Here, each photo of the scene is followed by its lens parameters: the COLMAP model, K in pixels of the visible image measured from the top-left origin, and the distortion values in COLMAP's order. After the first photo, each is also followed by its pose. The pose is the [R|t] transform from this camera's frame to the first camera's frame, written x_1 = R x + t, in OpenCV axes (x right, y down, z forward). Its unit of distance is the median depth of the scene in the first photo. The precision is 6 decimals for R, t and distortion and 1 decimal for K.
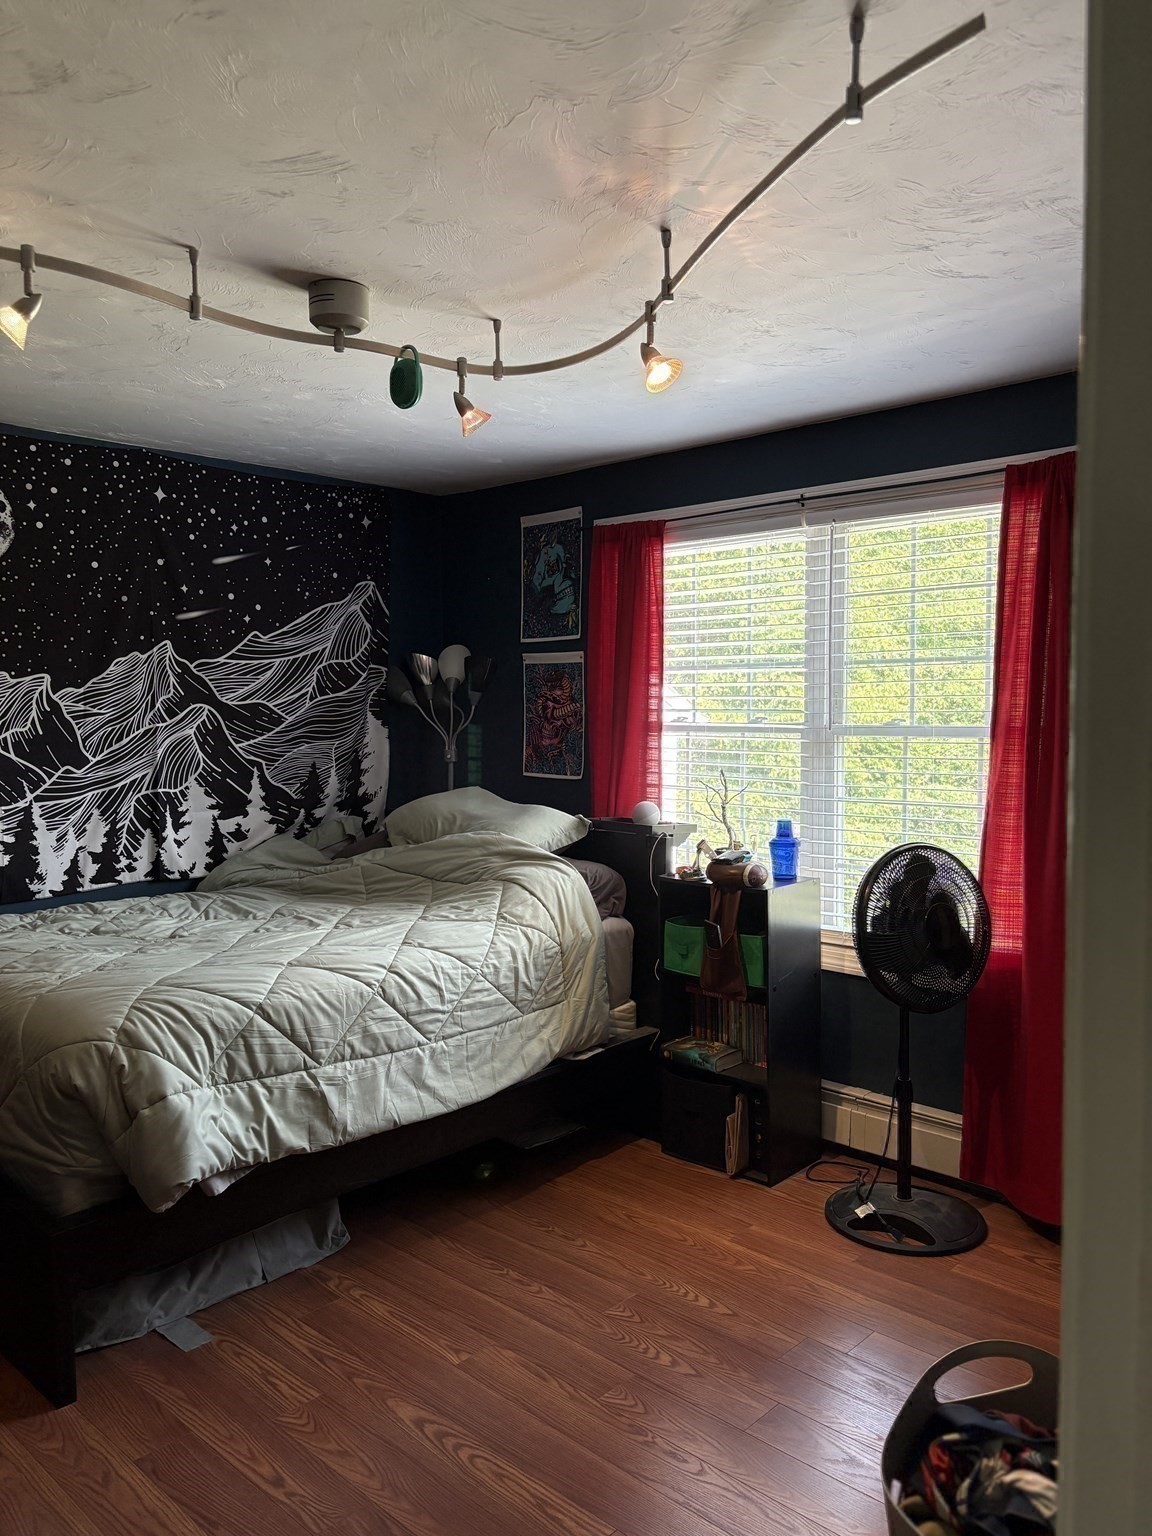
lens RADIAL K [[1155.3, 0, 594.3], [0, 1155.3, 771.1], [0, 0, 1]] dist [0.012856, -0.003490]
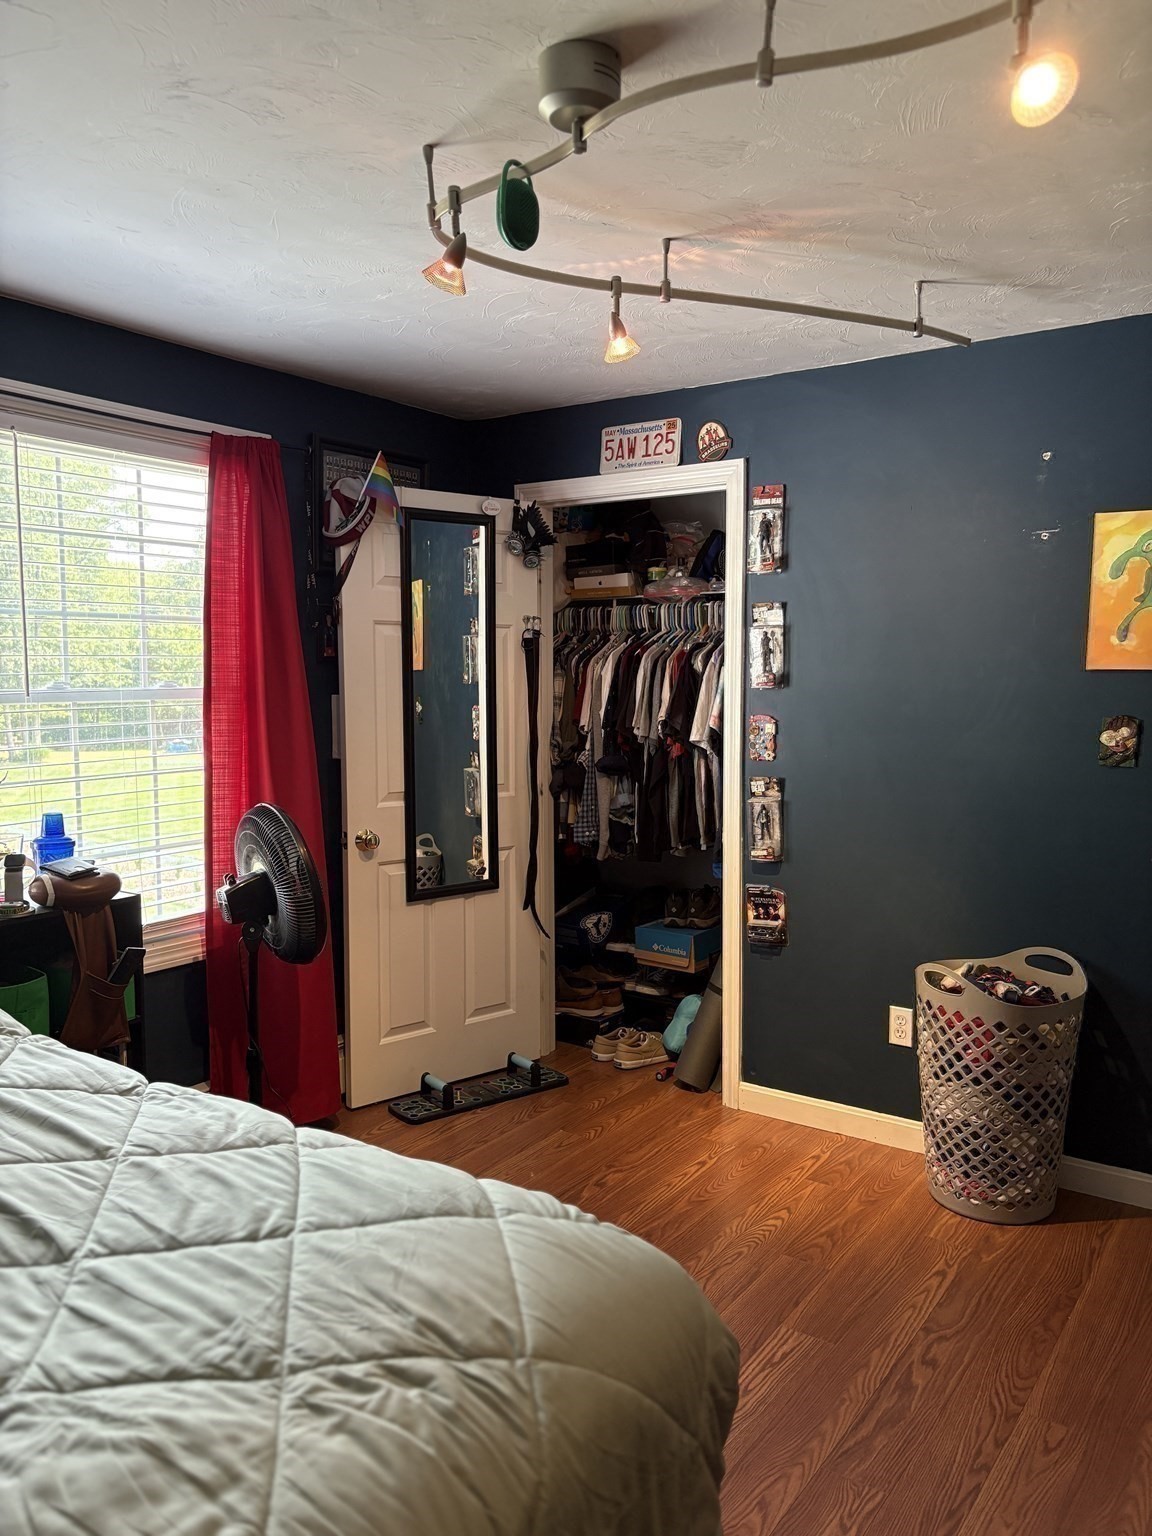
lens RADIAL K [[1155.3, 0, 594.3], [0, 1155.3, 771.1], [0, 0, 1]] dist [0.012856, -0.003490]
pose [[-0.117957, -0.070006, 0.990548, -0.715174], [0.067523, 0.994638, 0.078335, -0.023485], [-0.990720, 0.076124, -0.112597, 0.804595]]
